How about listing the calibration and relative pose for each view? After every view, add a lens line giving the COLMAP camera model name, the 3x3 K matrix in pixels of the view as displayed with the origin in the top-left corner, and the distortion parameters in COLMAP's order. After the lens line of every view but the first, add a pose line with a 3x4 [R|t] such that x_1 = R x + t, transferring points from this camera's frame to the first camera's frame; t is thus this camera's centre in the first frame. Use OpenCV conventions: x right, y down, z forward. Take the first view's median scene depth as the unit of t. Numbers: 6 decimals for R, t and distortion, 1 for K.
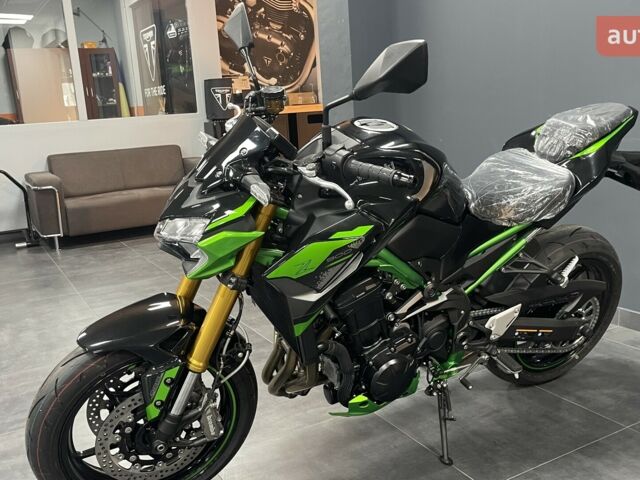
lens RADIAL K [[641.3, 0, 320.0], [0, 641.3, 240.0], [0, 0, 1]] dist [0.004261, -0.001054]
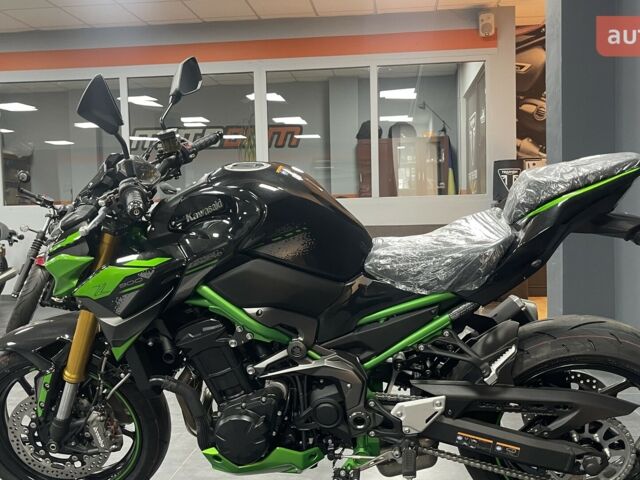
lens RADIAL K [[641.3, 0, 320.0], [0, 641.3, 240.0], [0, 0, 1]] dist [0.004261, -0.001054]
pose [[0.813351, 0.063779, -0.578266, 0.643884], [-0.144818, 0.984881, -0.095066, 0.007588], [0.563460, 0.161066, 0.810291, 0.246015]]
